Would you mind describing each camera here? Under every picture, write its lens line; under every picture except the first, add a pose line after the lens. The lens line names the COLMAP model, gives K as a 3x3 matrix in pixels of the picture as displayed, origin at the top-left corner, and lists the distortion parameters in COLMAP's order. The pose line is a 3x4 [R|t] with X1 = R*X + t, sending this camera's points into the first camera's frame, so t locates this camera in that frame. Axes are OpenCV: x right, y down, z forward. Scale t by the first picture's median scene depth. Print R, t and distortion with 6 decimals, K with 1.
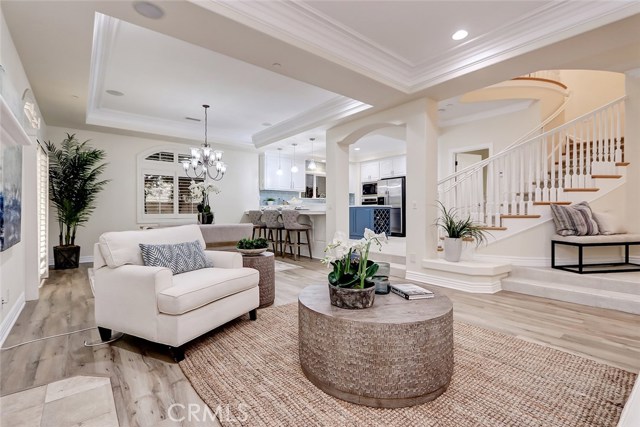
lens RADIAL K [[292.2, 0, 314.7], [0, 292.2, 213.0], [0, 0, 1]] dist [0.001620, -0.000574]
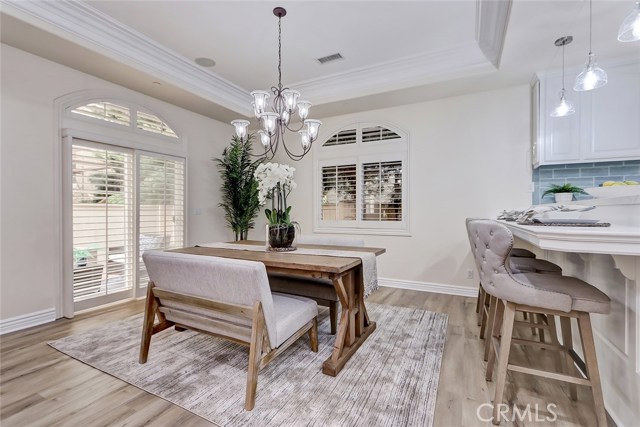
lens RADIAL K [[292.2, 0, 314.7], [0, 292.2, 213.0], [0, 0, 1]] dist [0.001620, -0.000574]
pose [[0.401398, 0.004246, -0.915894, 0.114187], [-0.006770, 0.999976, 0.001668, -0.020802], [0.915879, 0.005531, 0.401417, 0.851100]]
